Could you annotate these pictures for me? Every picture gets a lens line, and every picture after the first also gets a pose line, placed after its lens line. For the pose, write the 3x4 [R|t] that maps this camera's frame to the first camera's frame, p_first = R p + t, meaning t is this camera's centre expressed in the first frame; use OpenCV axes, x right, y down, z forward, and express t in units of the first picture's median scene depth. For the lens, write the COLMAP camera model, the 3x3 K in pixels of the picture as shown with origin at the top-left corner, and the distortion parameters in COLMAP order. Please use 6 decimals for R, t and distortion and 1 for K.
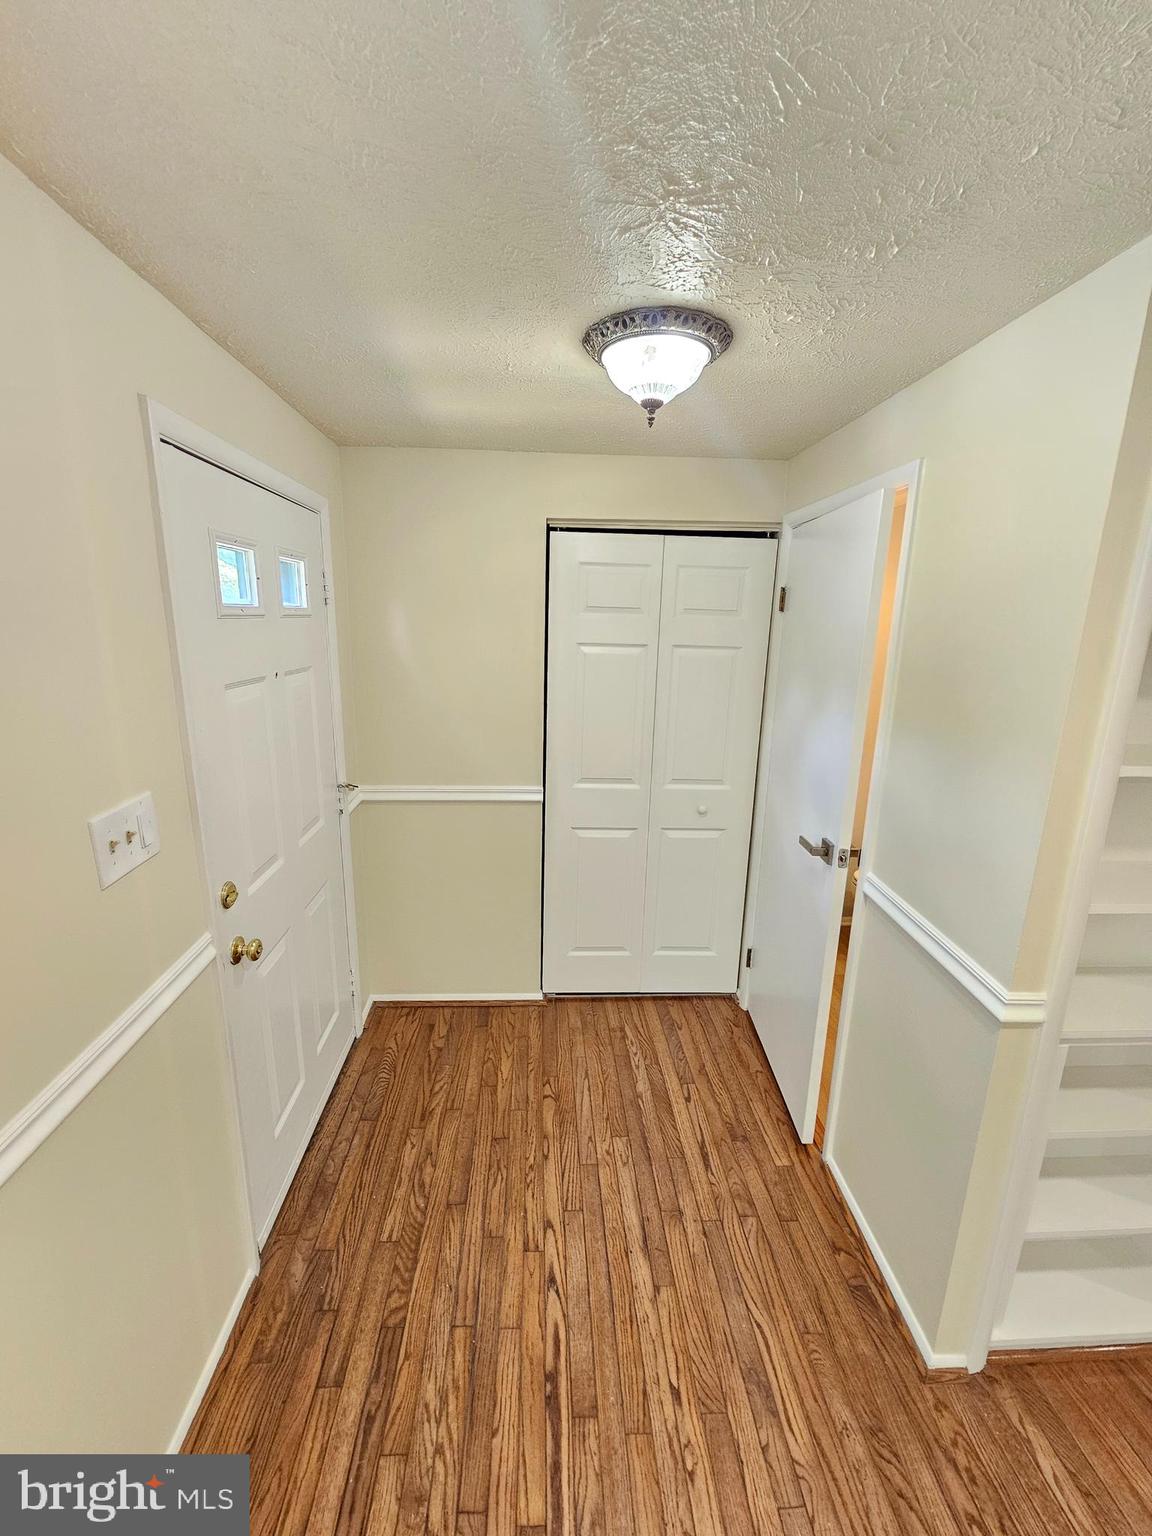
lens RADIAL K [[632.5, 0, 571.6], [0, 632.5, 767.5], [0, 0, 1]] dist [-0.000782, -0.000435]
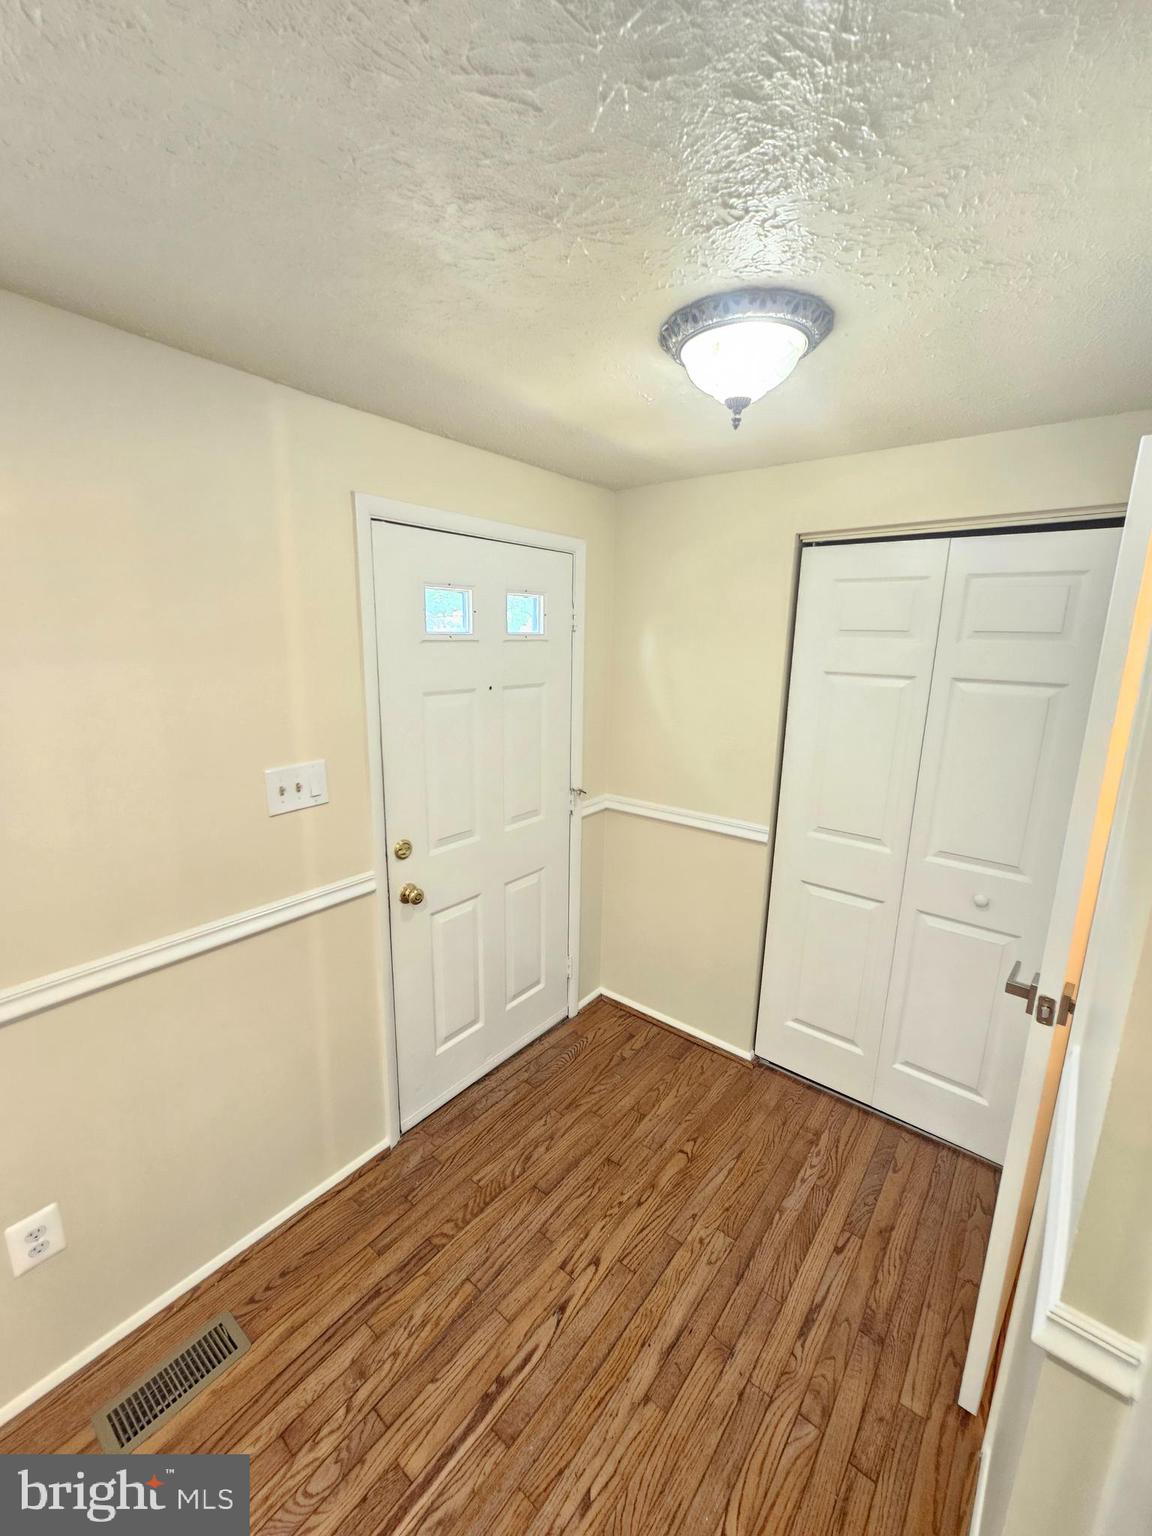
lens RADIAL K [[632.5, 0, 571.6], [0, 632.5, 767.5], [0, 0, 1]] dist [-0.000782, -0.000435]
pose [[0.744035, 0.128973, -0.655575, 0.489358], [-0.154092, 0.987865, 0.019460, -0.042785], [0.650129, 0.086540, 0.754879, 0.180459]]
